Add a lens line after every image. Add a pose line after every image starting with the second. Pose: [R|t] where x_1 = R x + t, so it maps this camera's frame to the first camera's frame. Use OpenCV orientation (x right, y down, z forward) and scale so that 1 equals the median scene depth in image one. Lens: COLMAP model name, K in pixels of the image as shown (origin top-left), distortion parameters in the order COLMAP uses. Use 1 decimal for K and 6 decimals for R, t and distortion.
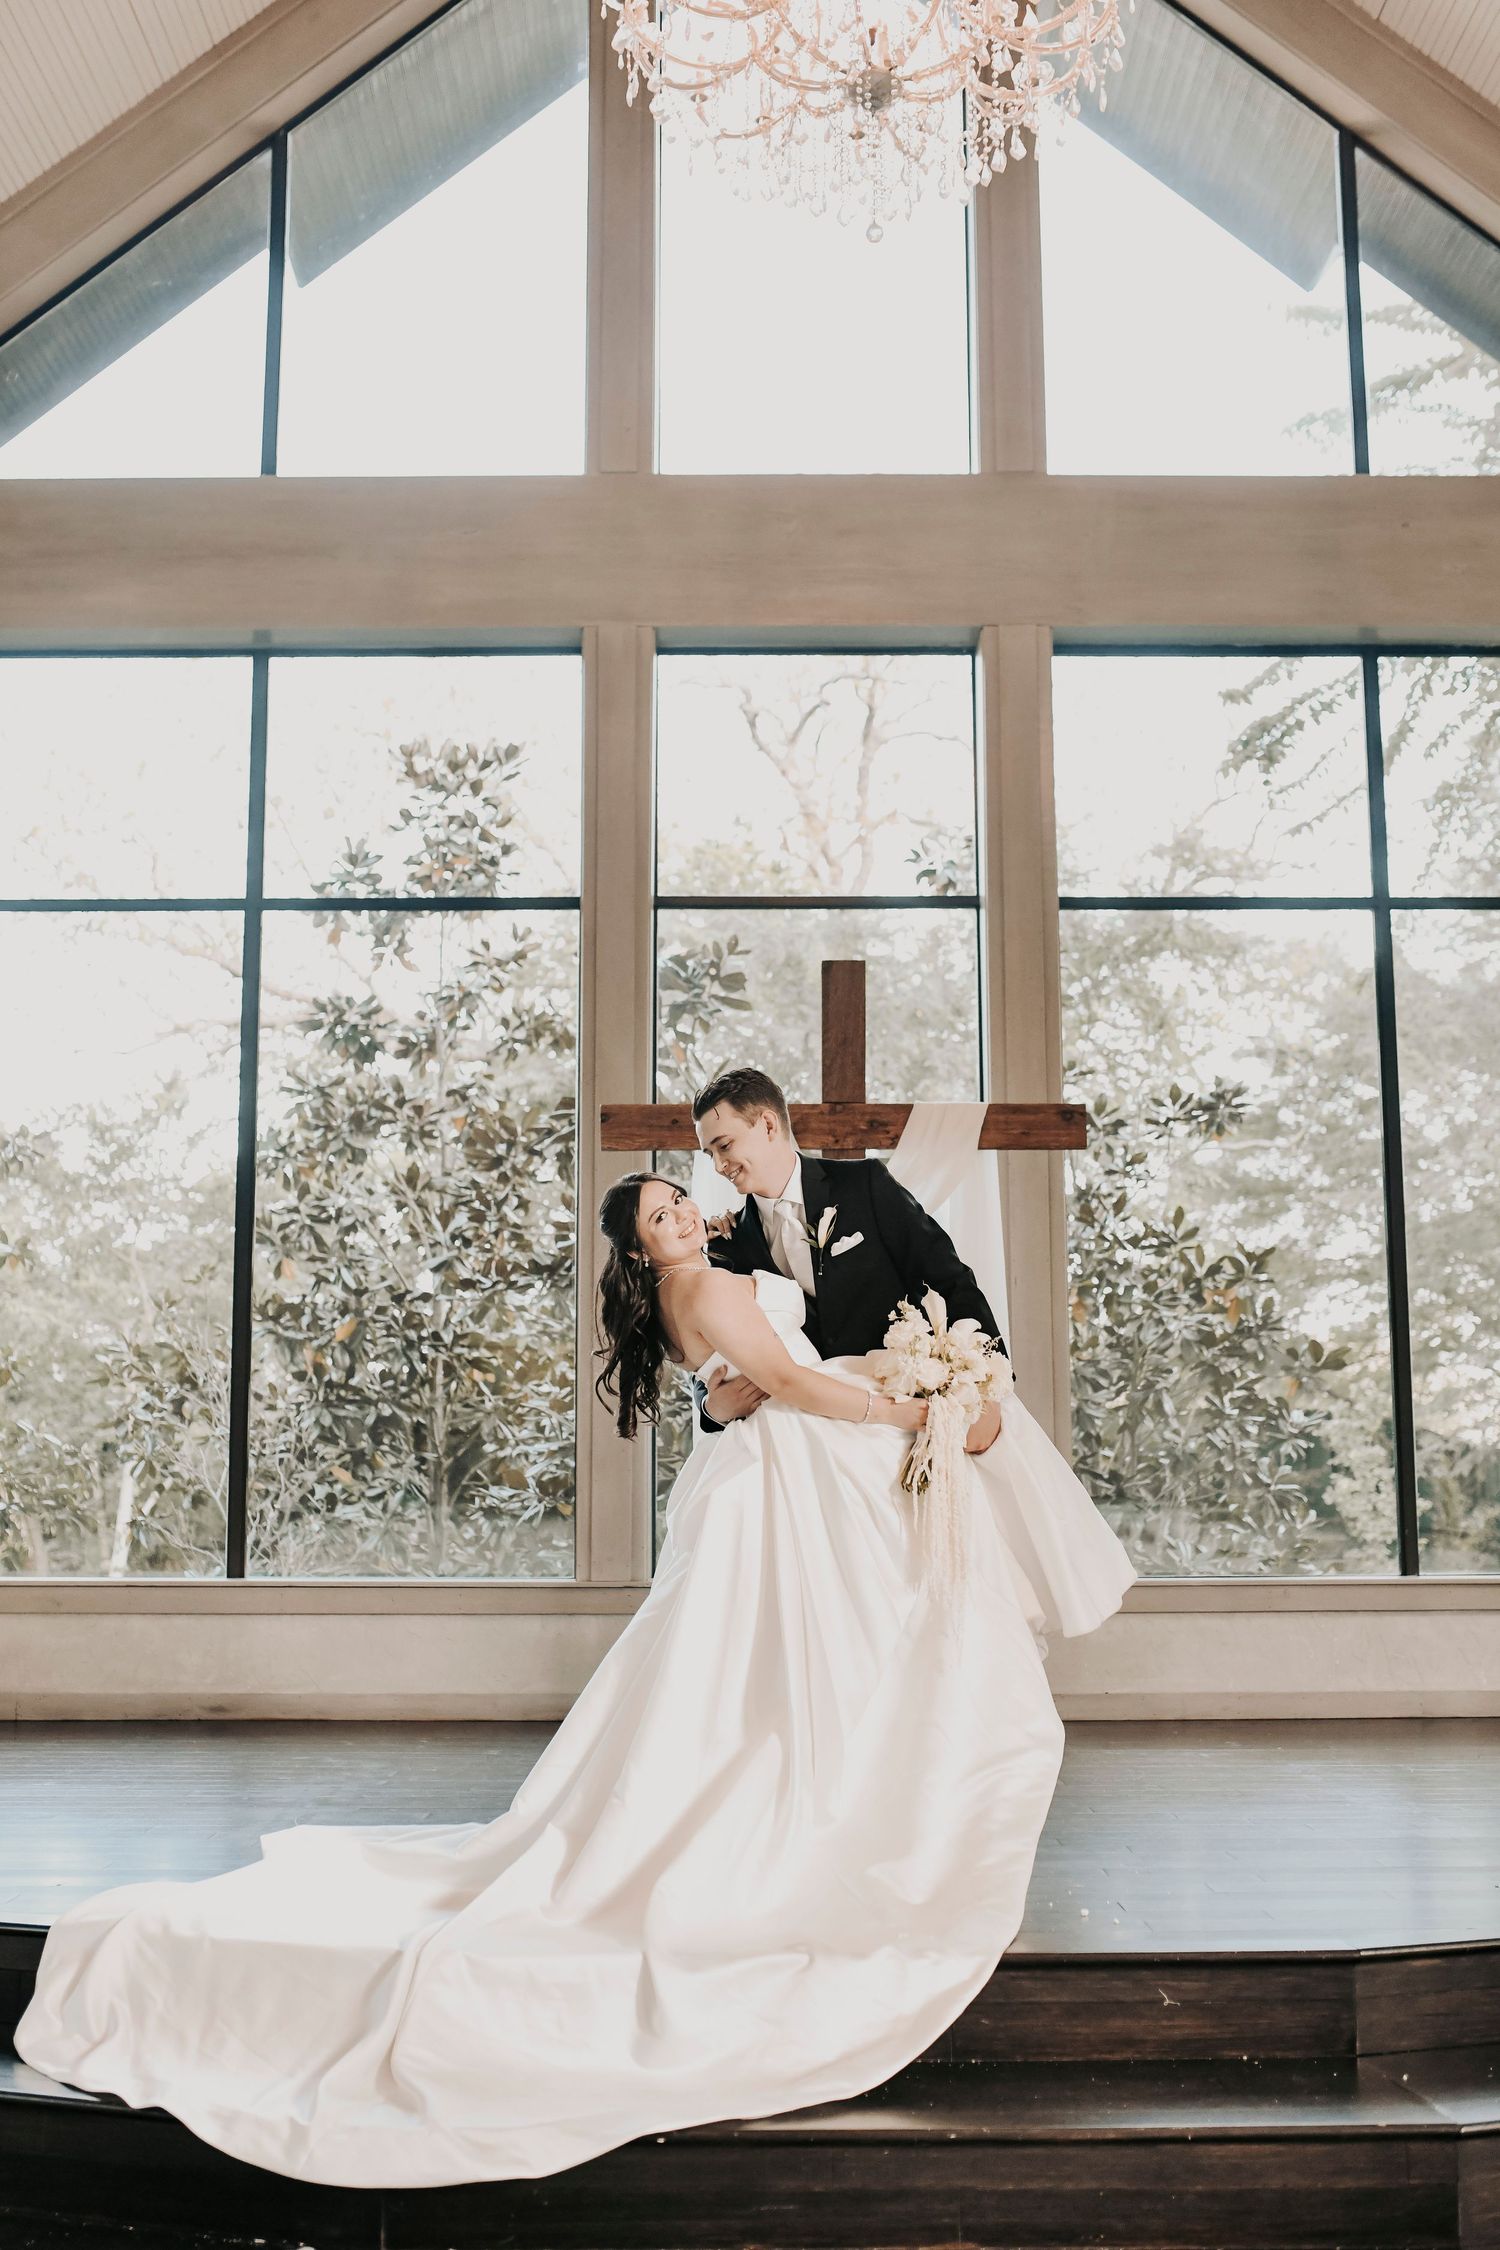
lens RADIAL K [[2307.6, 0, 750.0], [0, 2307.6, 1125.0], [0, 0, 1]] dist [-0.037259, 0.003596]
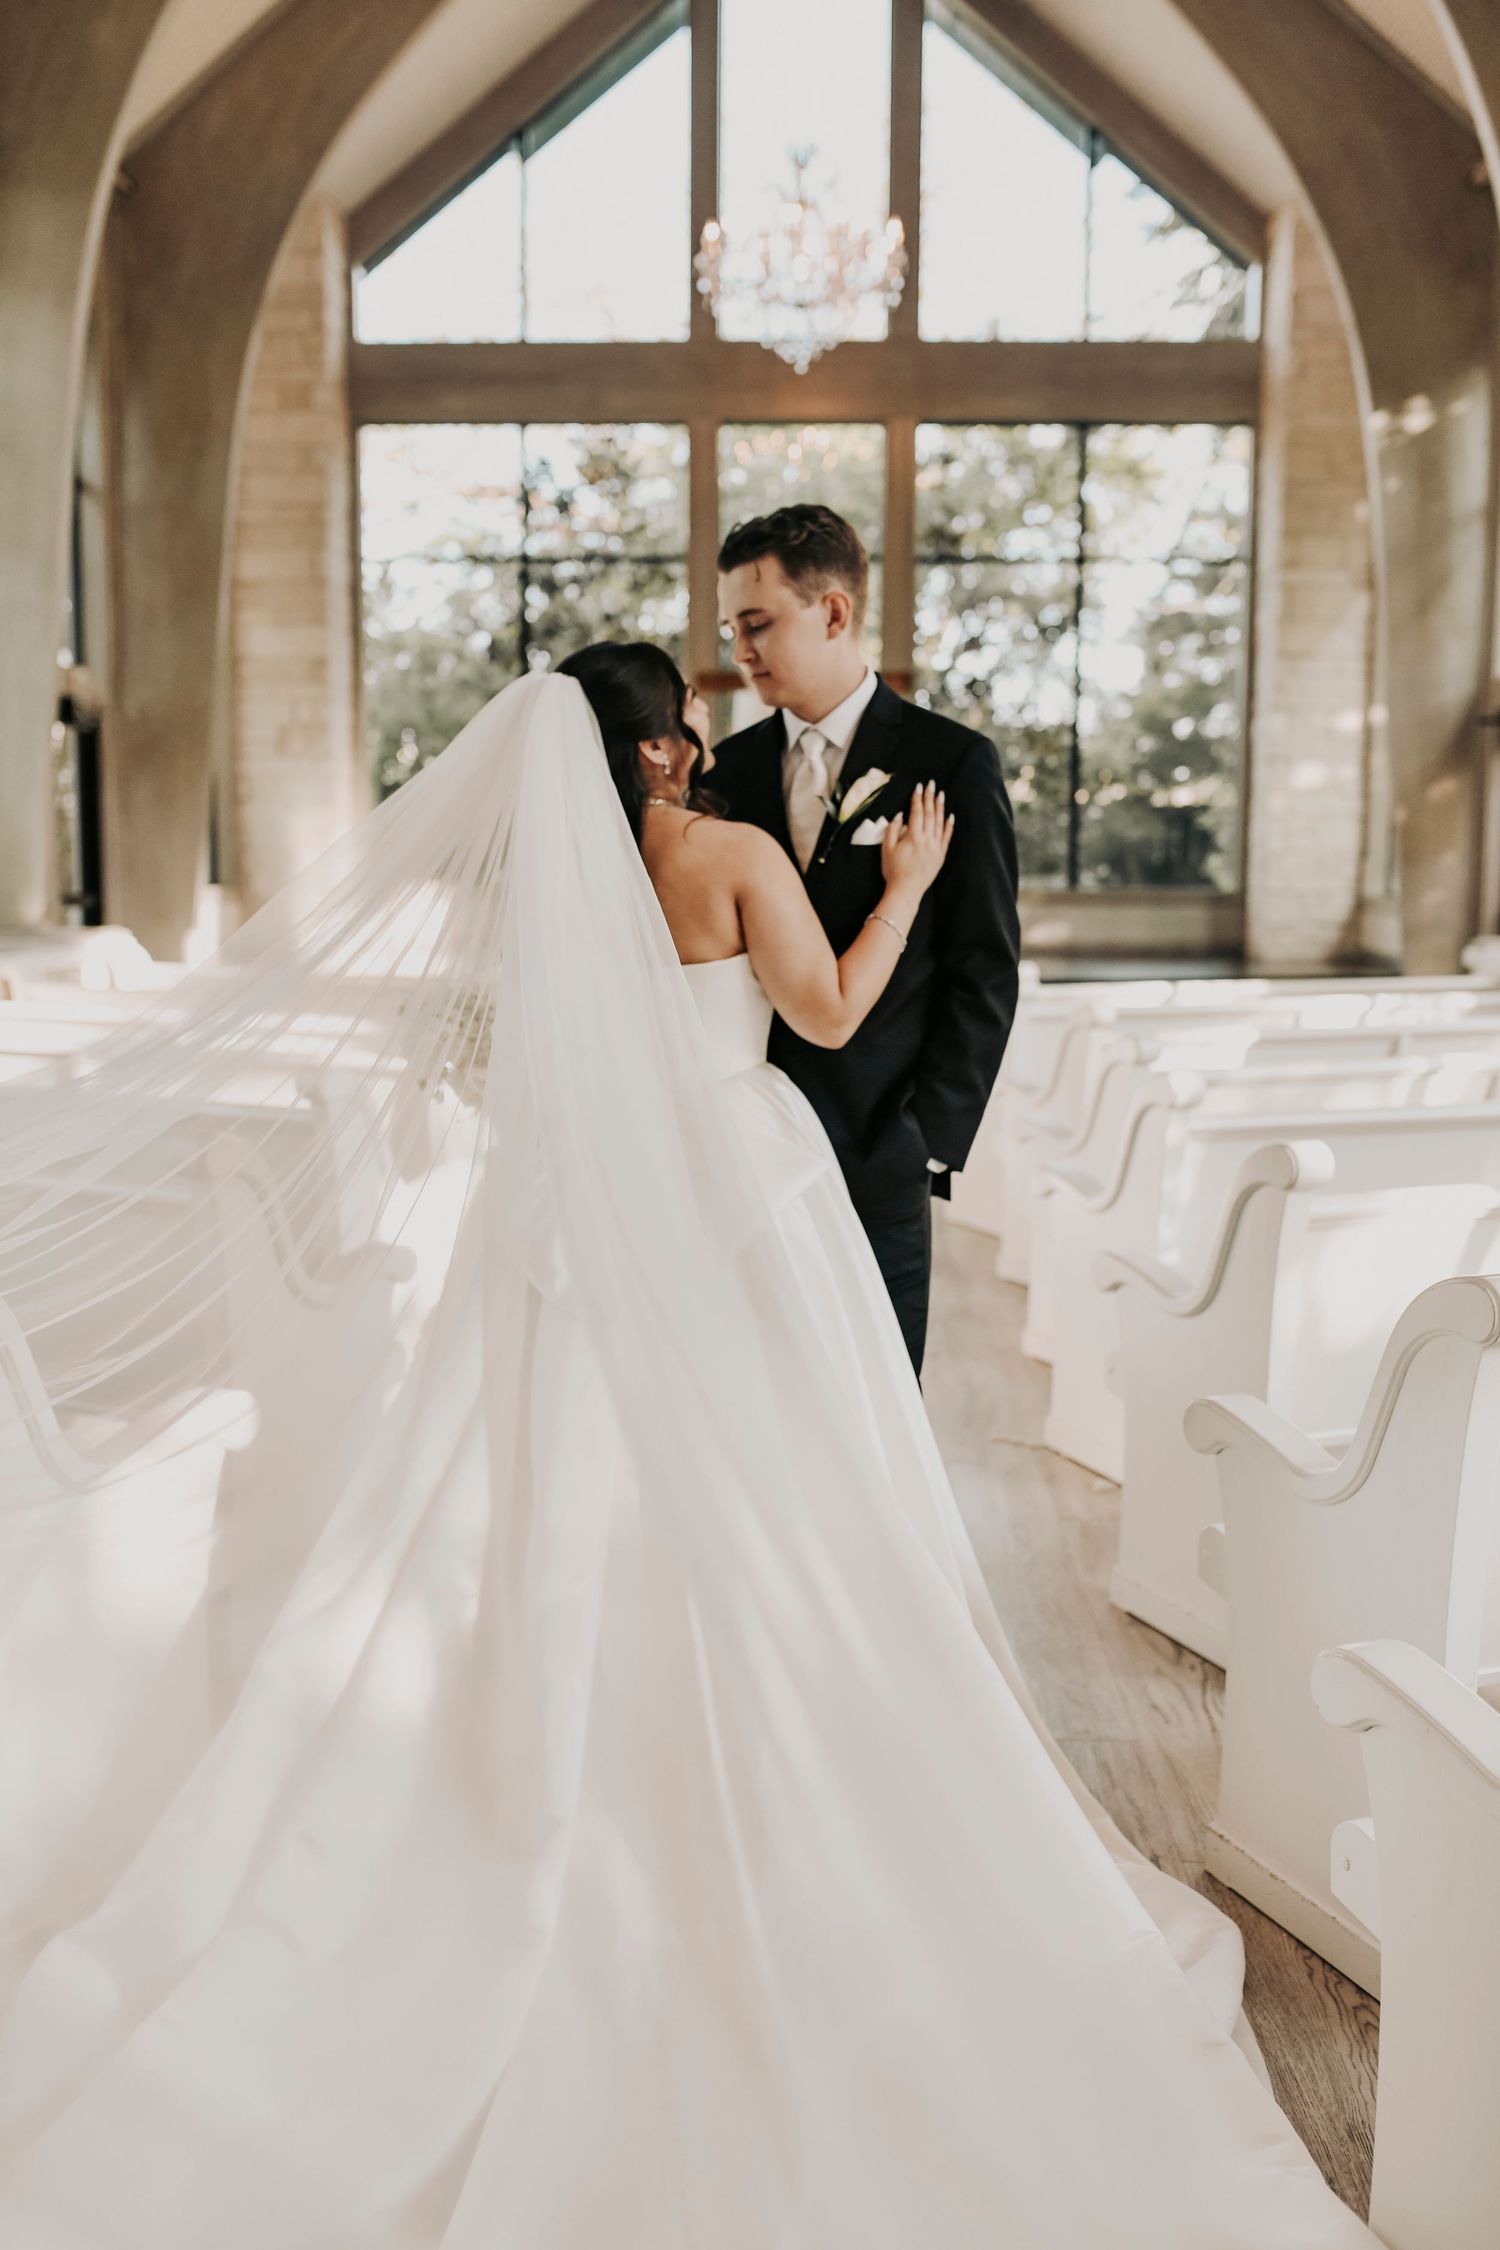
lens RADIAL K [[2316.7, 0, 740.1], [0, 2316.7, 1132.6], [0, 0, 1]] dist [-0.022583, -0.001826]
pose [[0.999242, 0.012929, -0.036715, 0.054950], [-0.002761, 0.964394, 0.264456, -0.141462], [0.038827, -0.264154, 0.963699, -1.052911]]
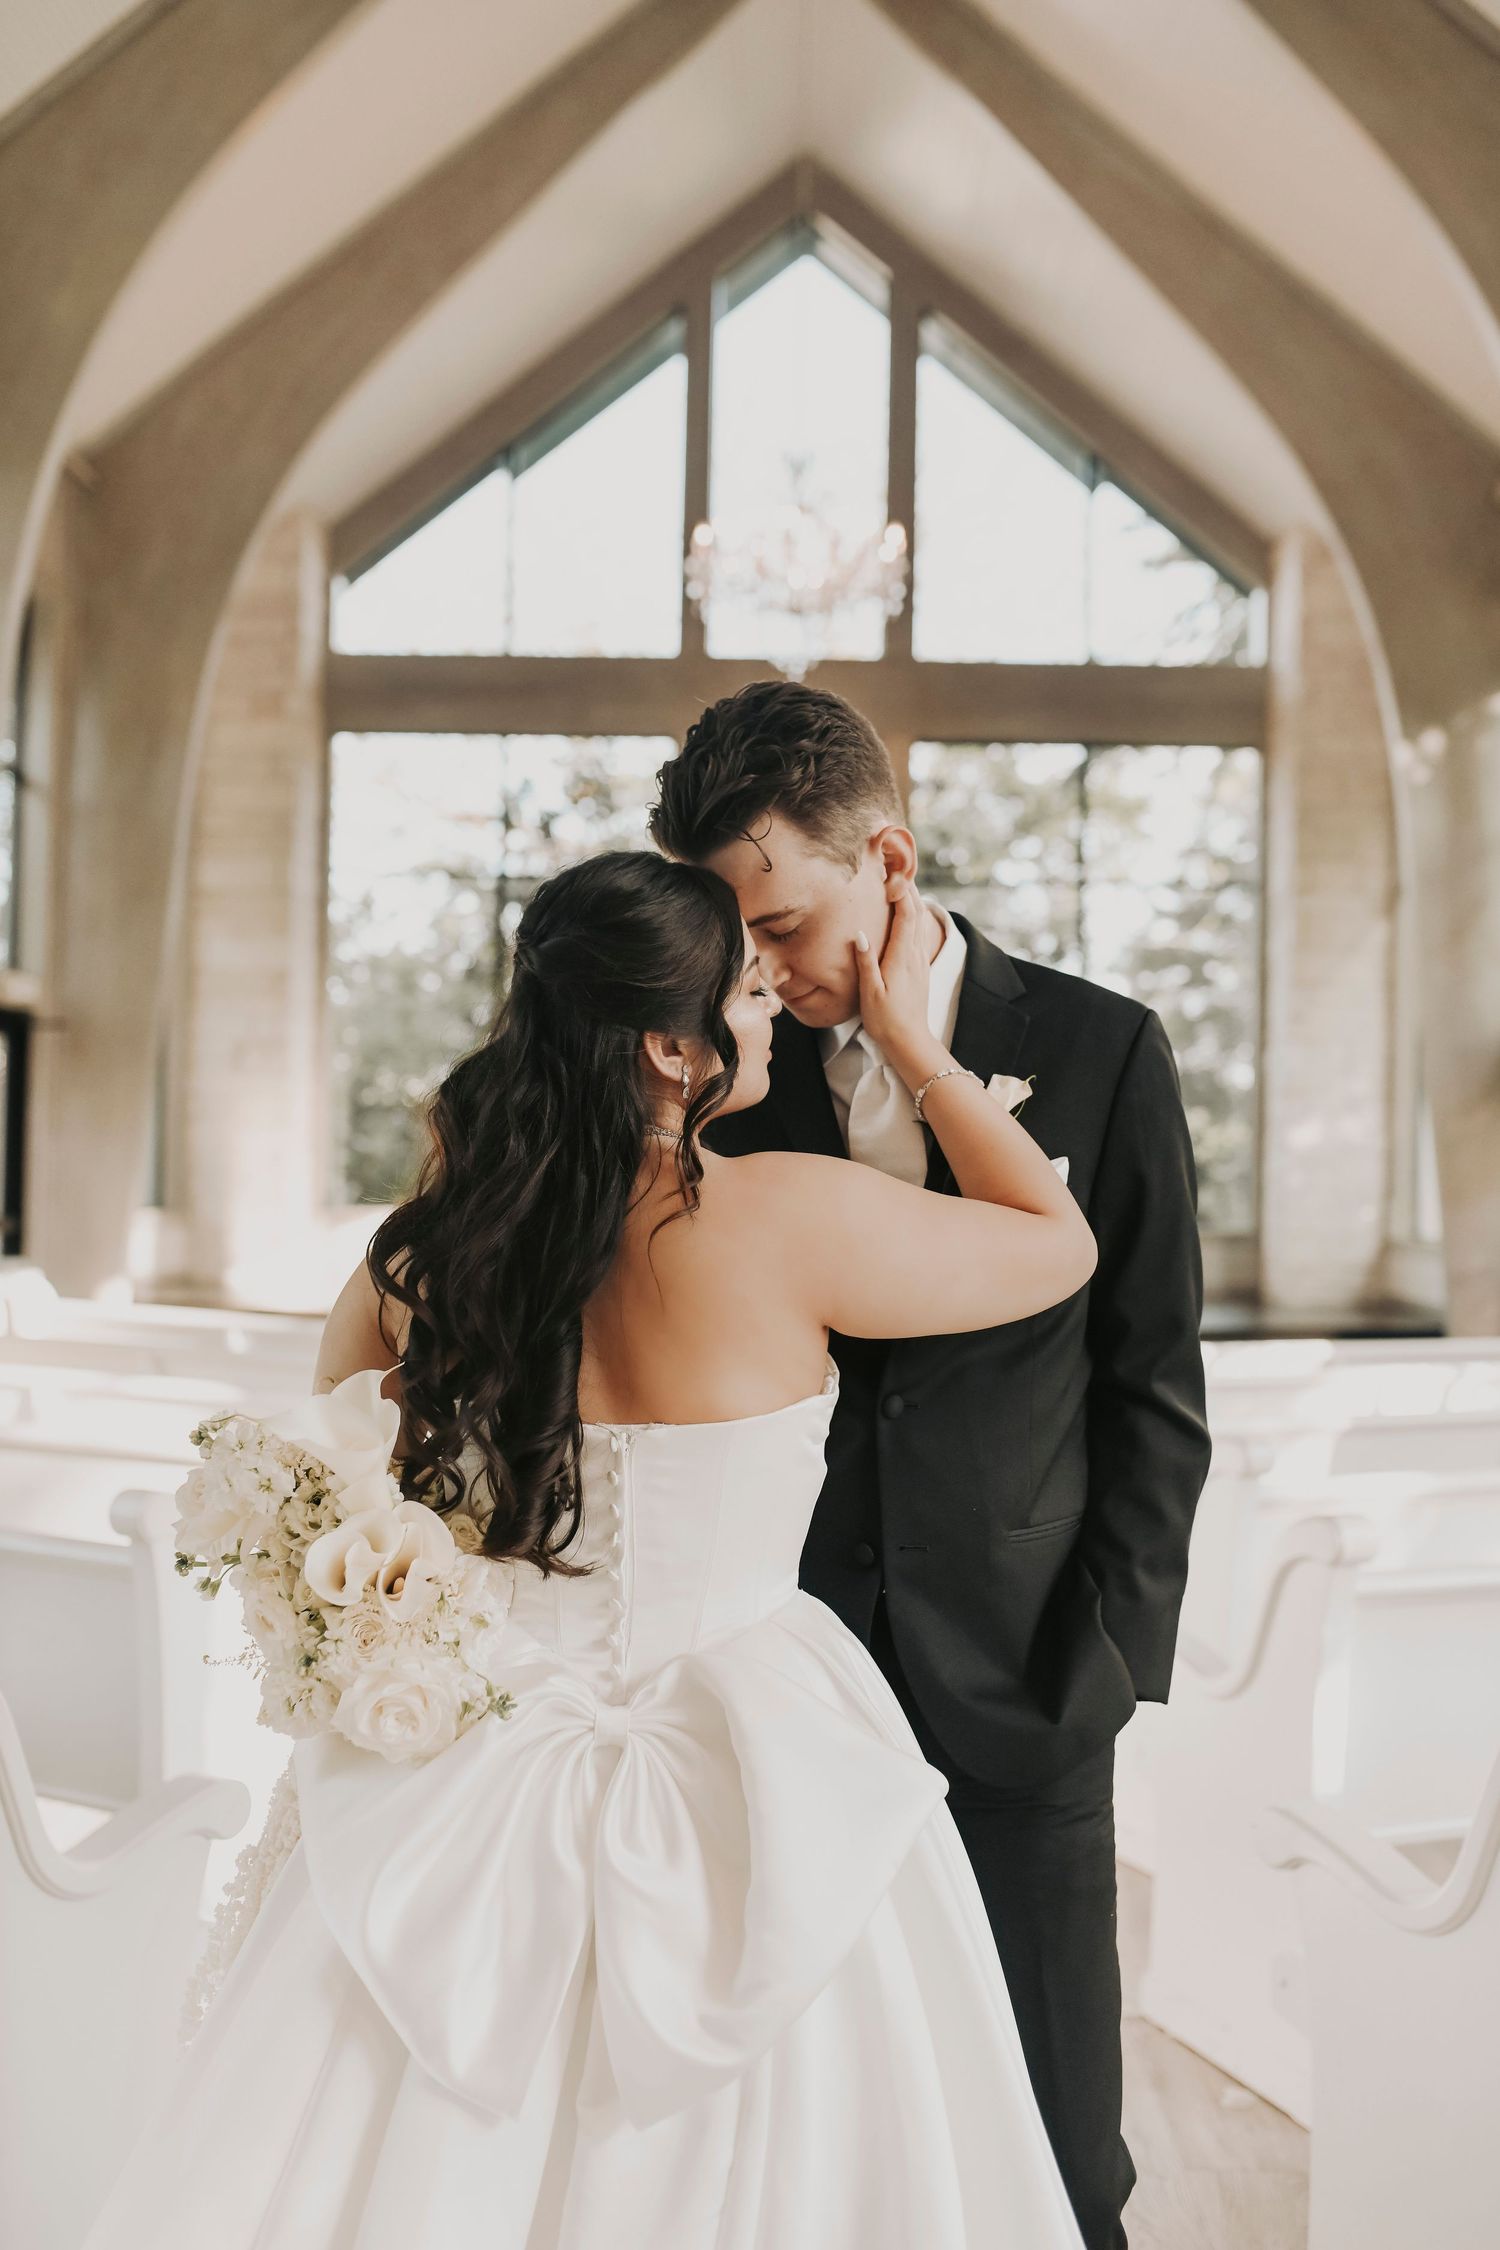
lens RADIAL K [[2337.3, 0, 743.7], [0, 2337.3, 1129.8], [0, 0, 1]] dist [-0.017212, -0.004937]
pose [[0.999342, 0.022830, -0.028186, 0.048325], [-0.019106, 0.991848, 0.125983, -0.127374], [0.030833, -0.125362, 0.991632, -0.937866]]
